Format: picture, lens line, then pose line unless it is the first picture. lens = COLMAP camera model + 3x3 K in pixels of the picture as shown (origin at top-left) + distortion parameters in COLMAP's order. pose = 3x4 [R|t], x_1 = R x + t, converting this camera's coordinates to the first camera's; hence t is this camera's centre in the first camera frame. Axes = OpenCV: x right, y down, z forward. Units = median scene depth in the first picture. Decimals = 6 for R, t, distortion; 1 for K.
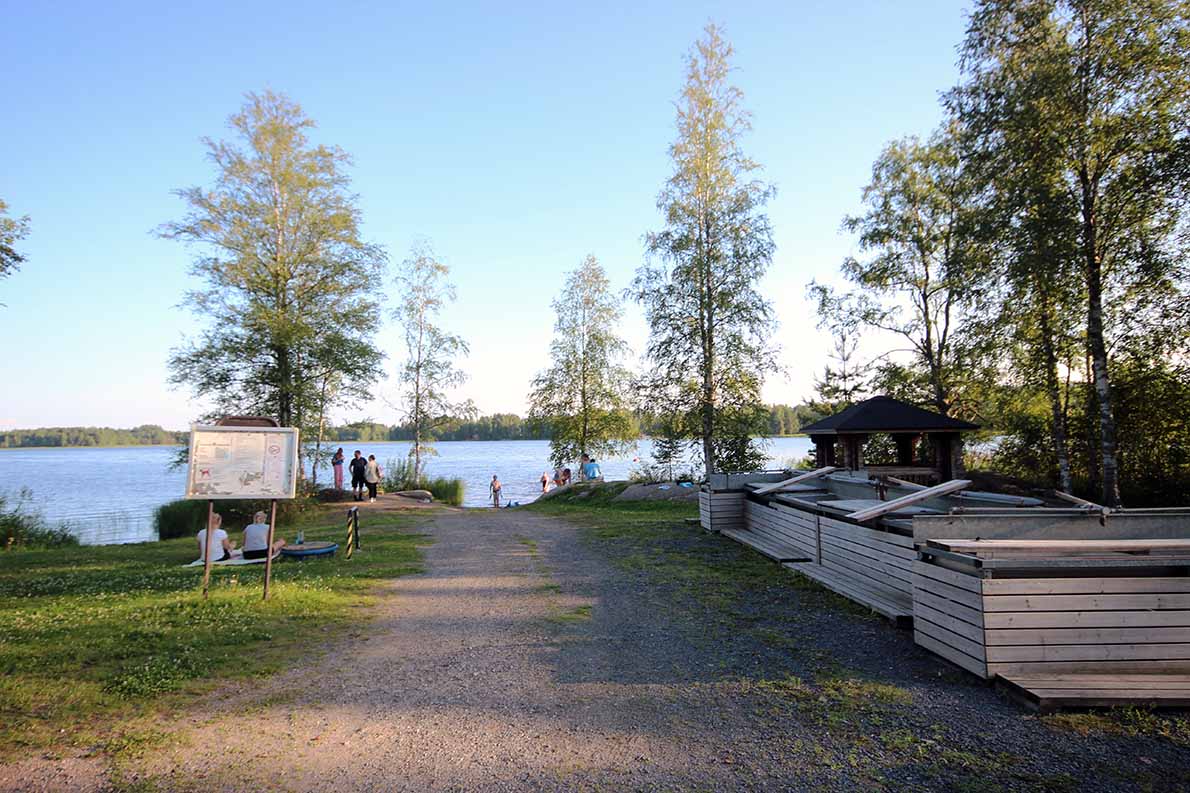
lens RADIAL K [[697.0, 0, 595.0], [0, 697.0, 396.5], [0, 0, 1]] dist [0.000238, 0.000375]
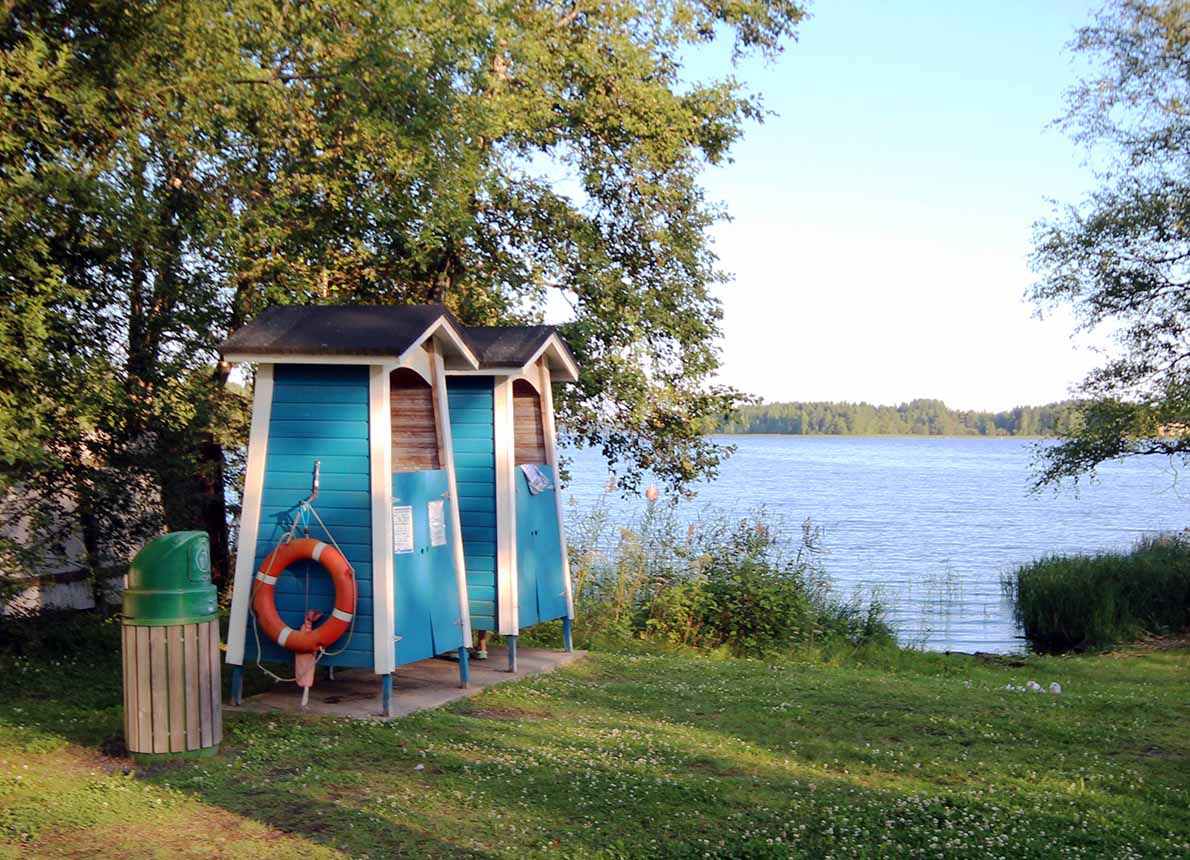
lens RADIAL K [[668.7, 0, 595.0], [0, 668.7, 430.0], [0, 0, 1]] dist [-0.000056, -0.000040]
pose [[0.717102, 0.012639, -0.696854, -0.492556], [0.021227, 0.998976, 0.039962, 0.041393], [0.696645, -0.043449, 0.716099, 0.470361]]
